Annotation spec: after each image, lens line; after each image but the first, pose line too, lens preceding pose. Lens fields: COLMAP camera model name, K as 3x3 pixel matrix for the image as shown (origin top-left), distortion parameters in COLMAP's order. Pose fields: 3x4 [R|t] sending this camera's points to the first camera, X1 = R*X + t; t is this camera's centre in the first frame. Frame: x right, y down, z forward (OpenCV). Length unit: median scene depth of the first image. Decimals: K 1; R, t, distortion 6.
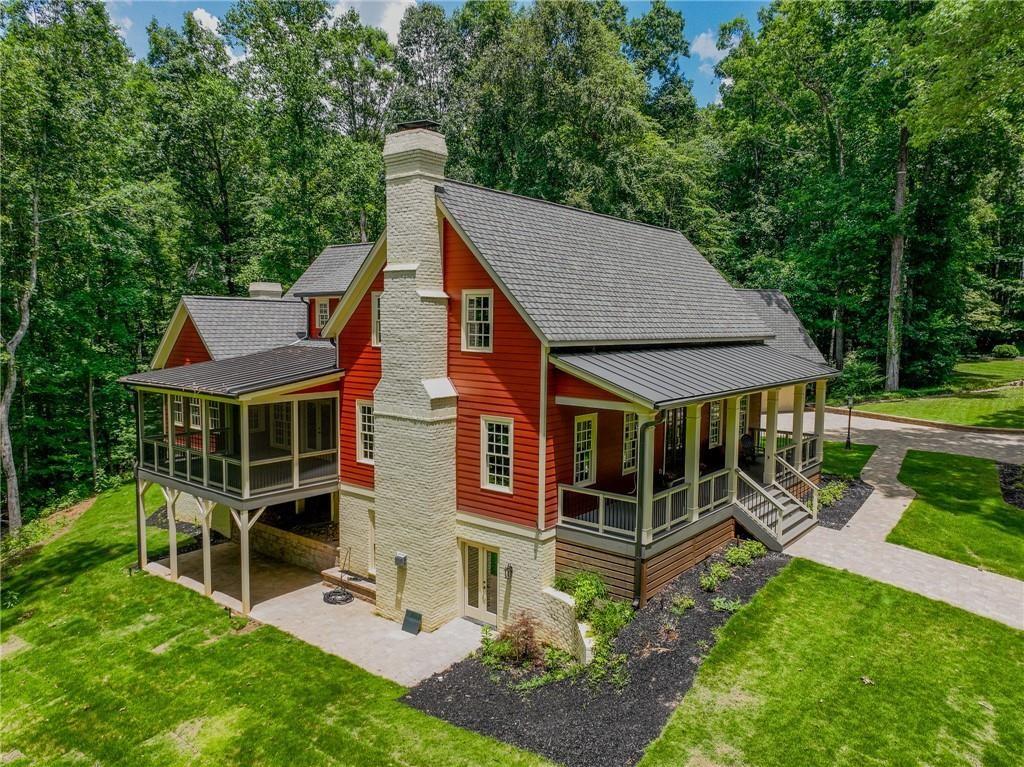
lens RADIAL K [[715.7, 0, 512.0], [0, 715.7, 383.5], [0, 0, 1]] dist [-0.002591, 0.001438]
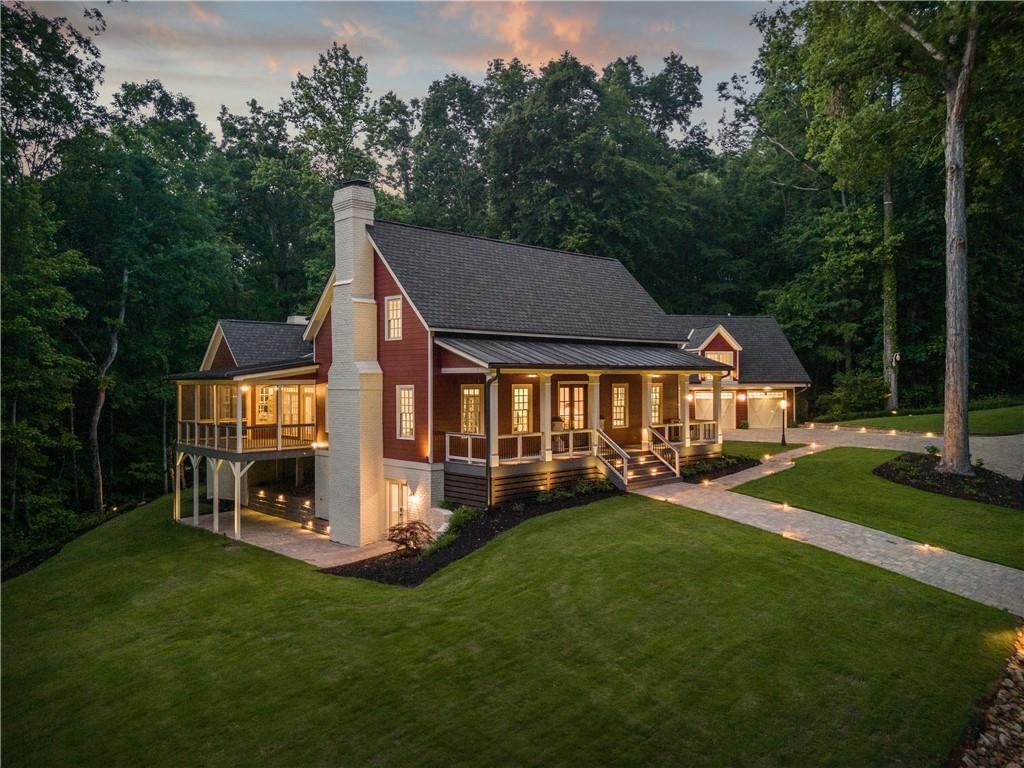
lens RADIAL K [[744.1, 0, 512.0], [0, 744.1, 384.0], [0, 0, 1]] dist [-0.000004, -0.000901]
pose [[0.993120, -0.014204, -0.116233, 0.340875], [0.004211, 0.996306, -0.085769, 0.163386], [0.117022, 0.084689, 0.989512, -0.394452]]
